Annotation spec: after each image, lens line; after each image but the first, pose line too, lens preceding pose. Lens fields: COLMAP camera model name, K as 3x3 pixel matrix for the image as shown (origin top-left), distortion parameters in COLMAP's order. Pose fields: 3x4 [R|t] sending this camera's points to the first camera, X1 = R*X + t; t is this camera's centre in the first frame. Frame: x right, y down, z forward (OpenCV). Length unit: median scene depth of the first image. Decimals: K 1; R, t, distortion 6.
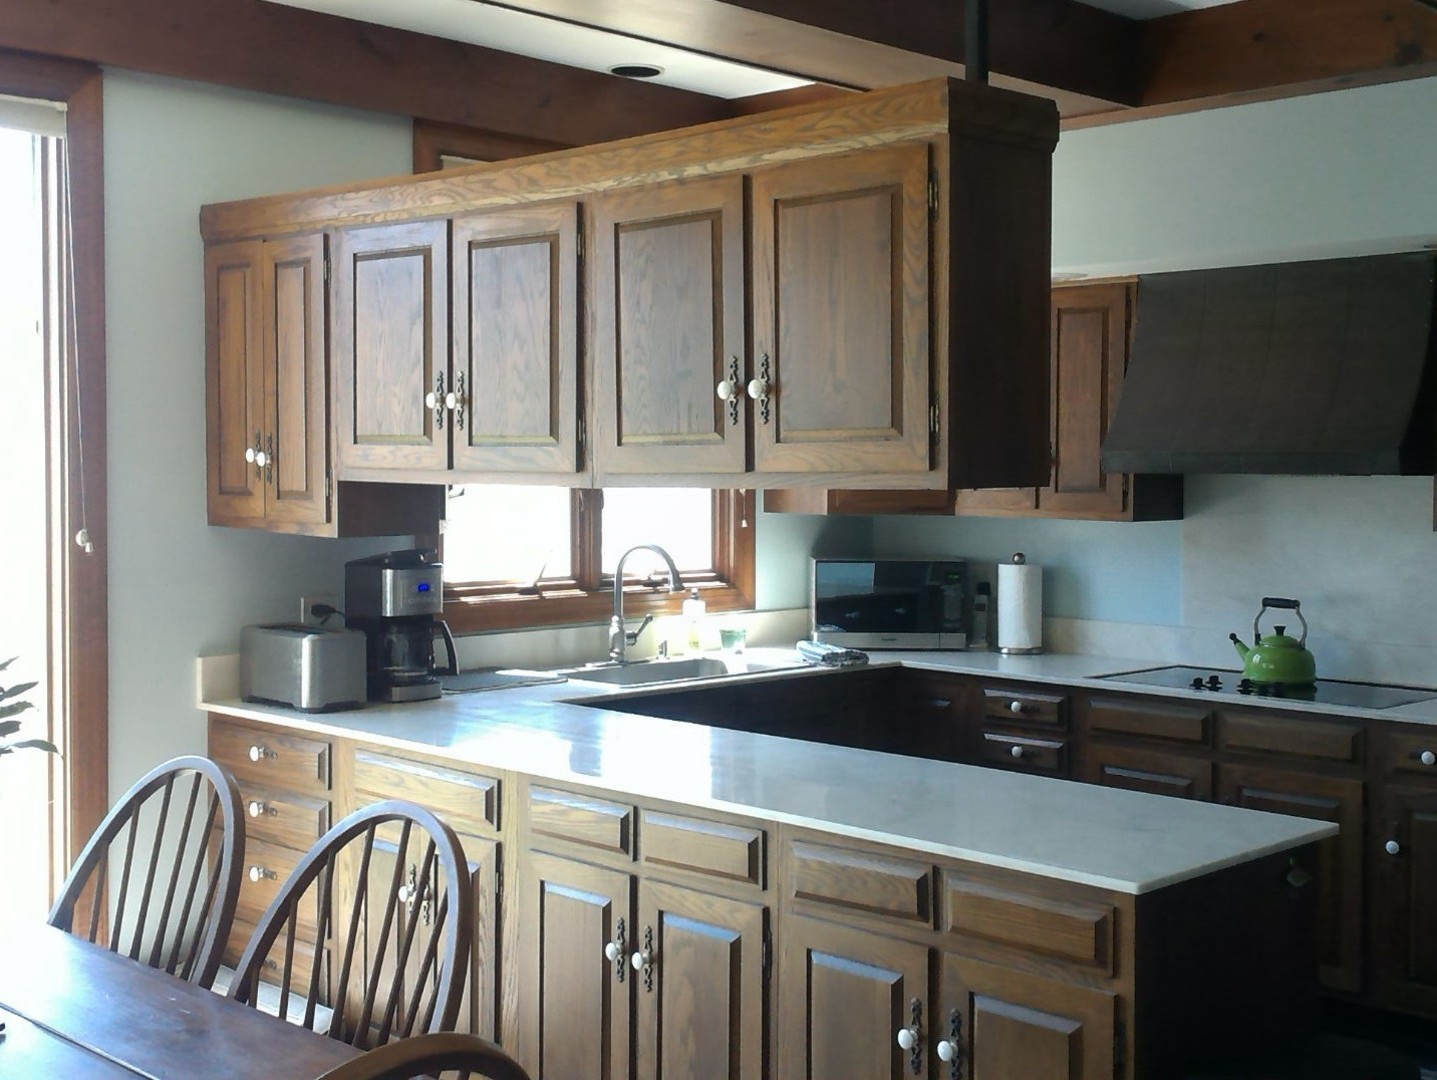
lens RADIAL K [[1831.7, 0, 718.5], [0, 1831.7, 540.0], [0, 0, 1]] dist [0.023015, 0.041183]
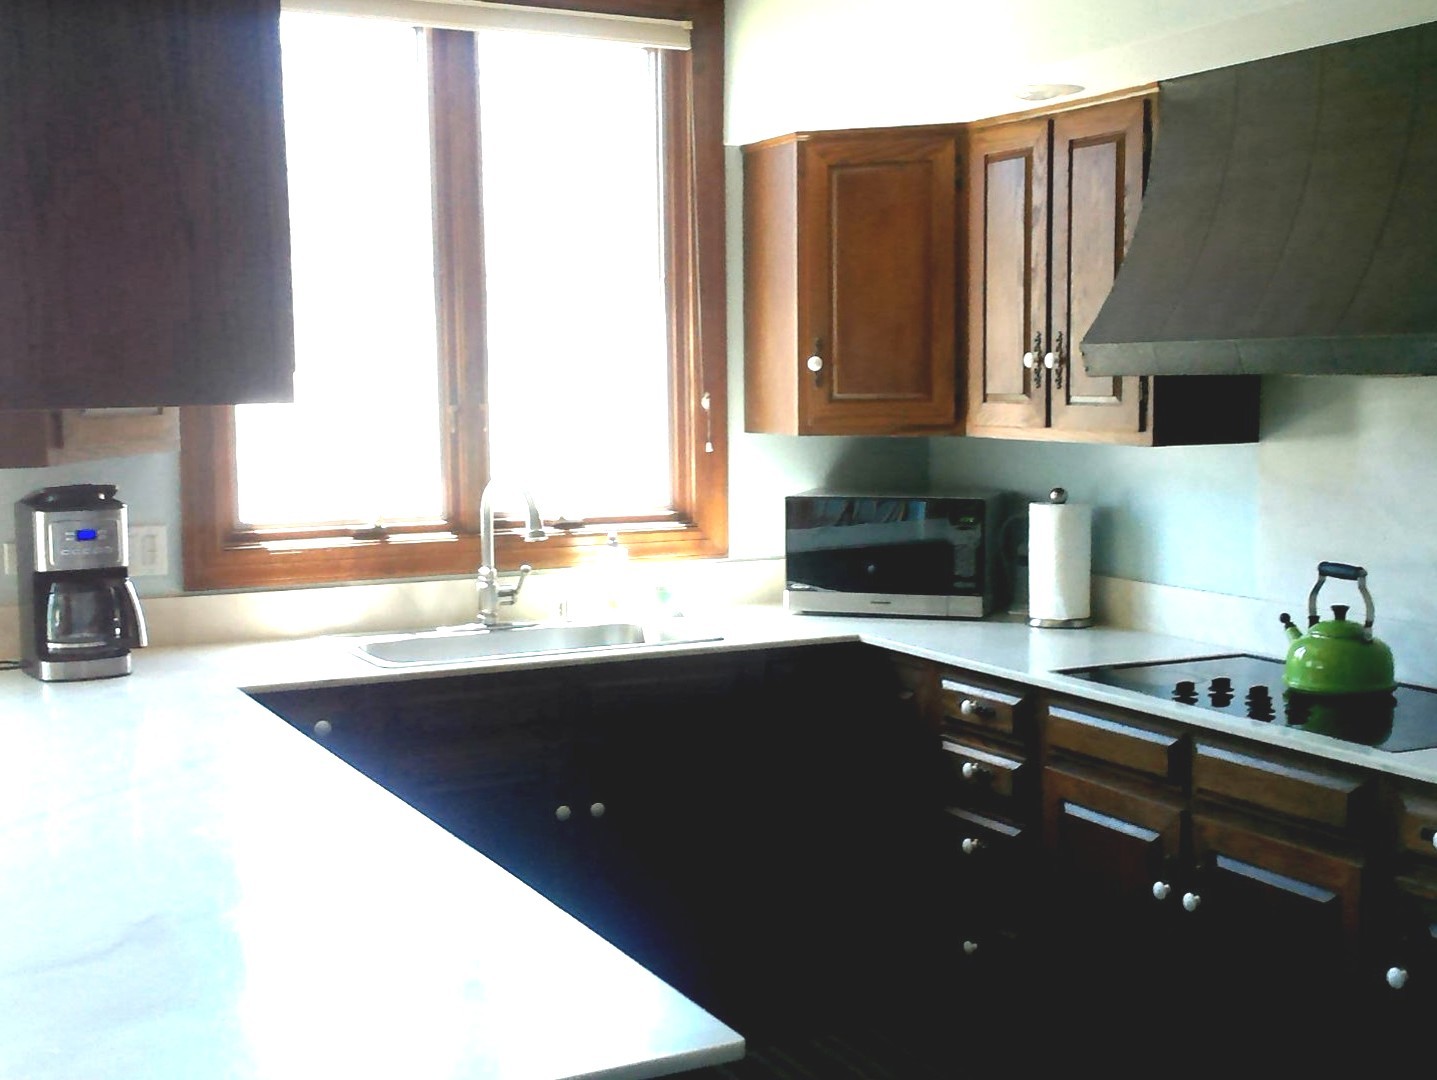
lens RADIAL K [[1831.7, 0, 718.5], [0, 1831.7, 540.0], [0, 0, 1]] dist [0.023015, 0.041183]
pose [[0.948215, 0.015311, -0.317259, 0.289008], [0.000302, 0.998794, 0.049105, -0.008598], [0.317628, -0.046658, 0.947067, 0.292607]]
